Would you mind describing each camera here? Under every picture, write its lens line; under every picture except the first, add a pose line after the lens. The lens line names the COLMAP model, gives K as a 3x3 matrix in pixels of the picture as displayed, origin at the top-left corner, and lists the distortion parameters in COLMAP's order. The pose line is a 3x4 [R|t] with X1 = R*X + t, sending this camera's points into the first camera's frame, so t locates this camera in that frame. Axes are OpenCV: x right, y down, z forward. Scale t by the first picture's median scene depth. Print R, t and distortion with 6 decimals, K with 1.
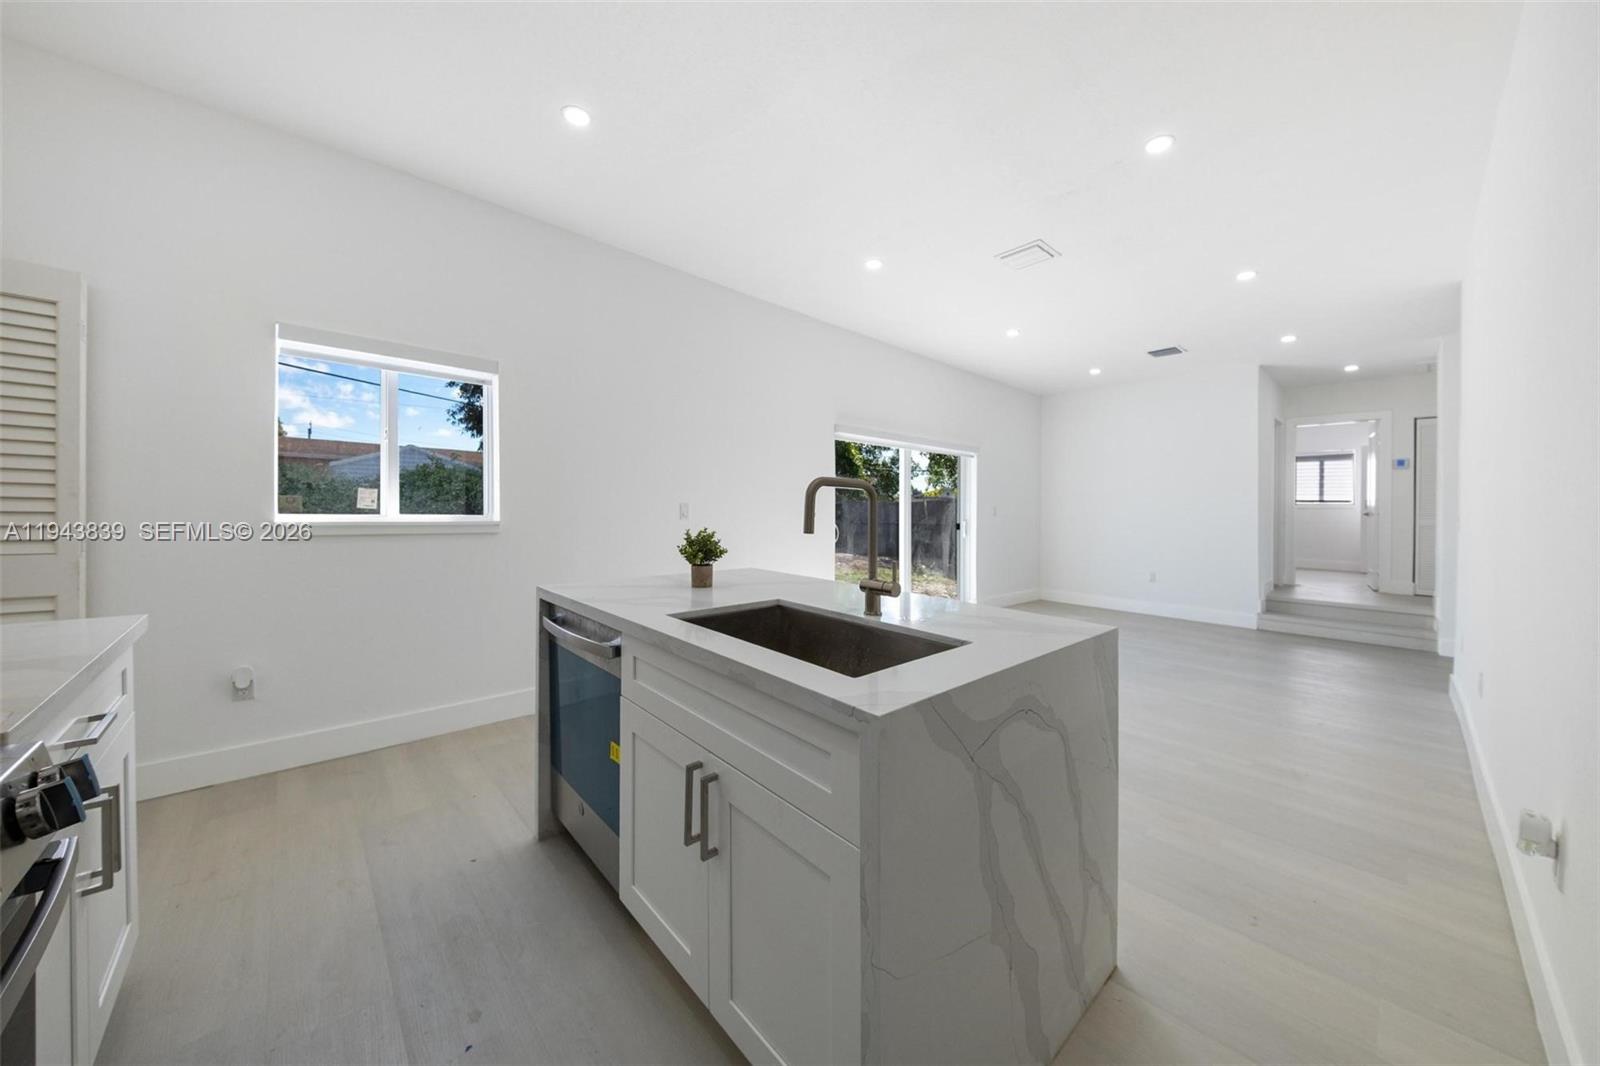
lens RADIAL K [[553.4, 0, 807.8], [0, 553.4, 524.8], [0, 0, 1]] dist [-0.000035, 0.000012]
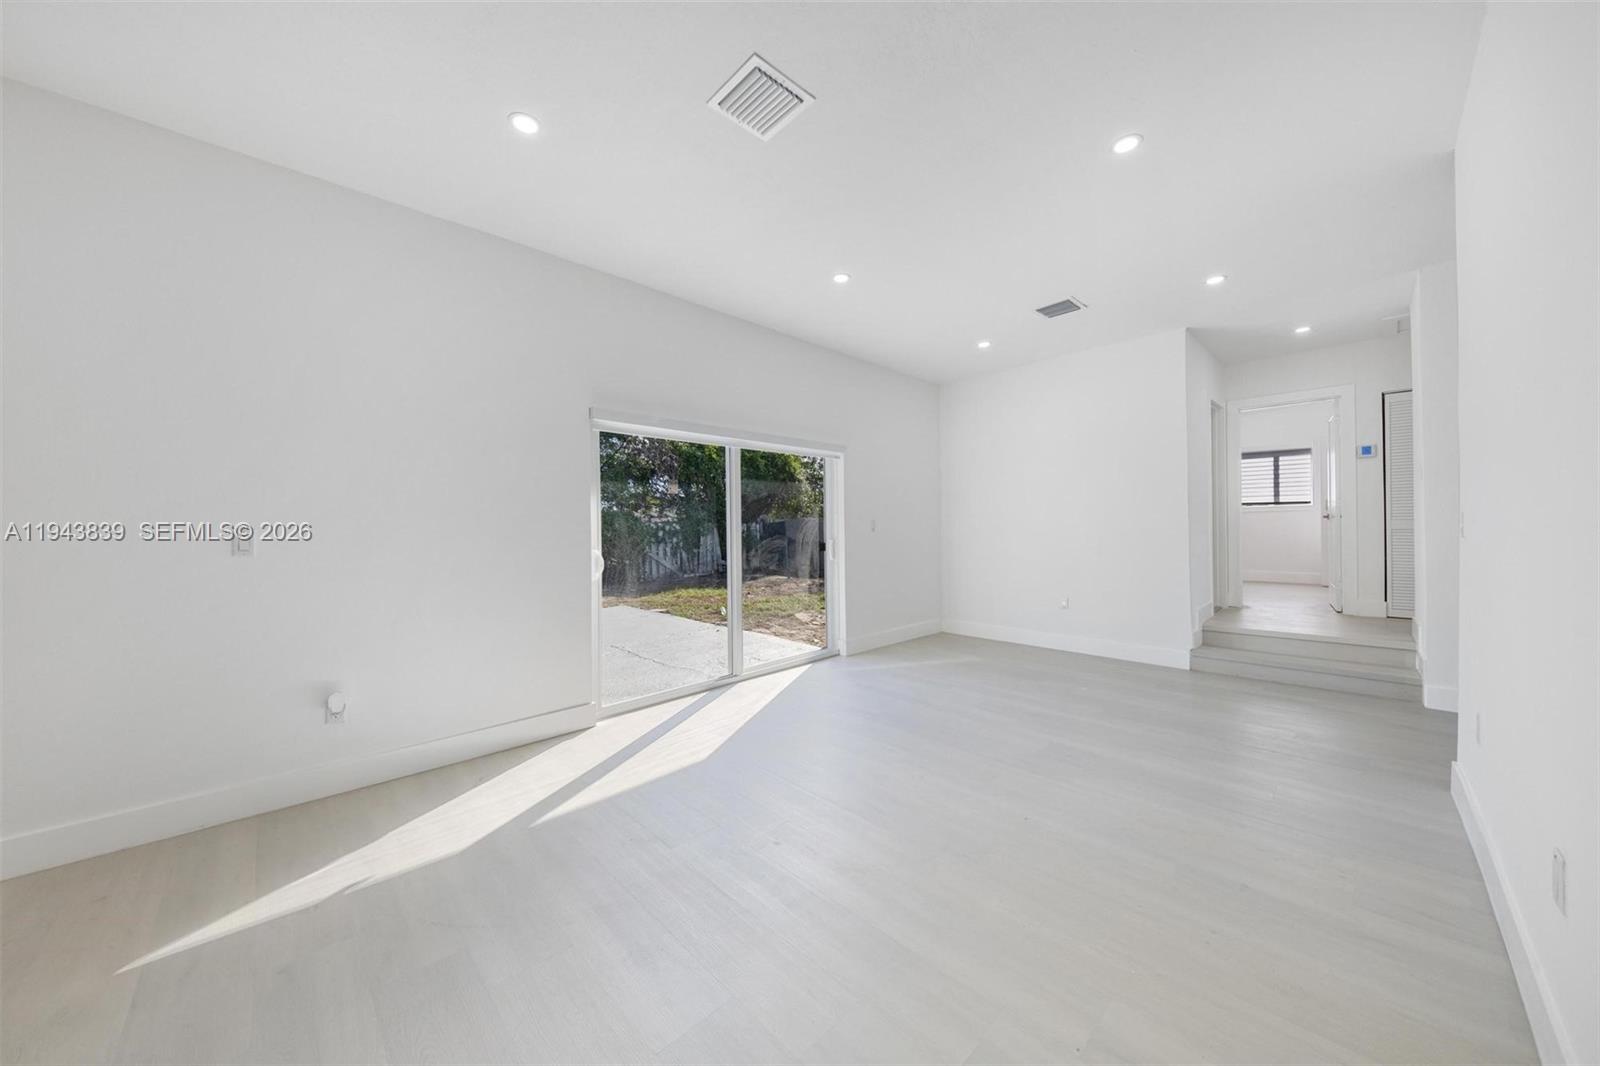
lens RADIAL K [[576.0, 0, 805.3], [0, 576.0, 544.6], [0, 0, 1]] dist [0.023779, 0.000038]
pose [[0.998033, -0.029089, 0.055542, 0.225973], [0.029024, 0.999577, 0.001966, -0.002671], [-0.055576, -0.000350, 0.998454, 0.209548]]
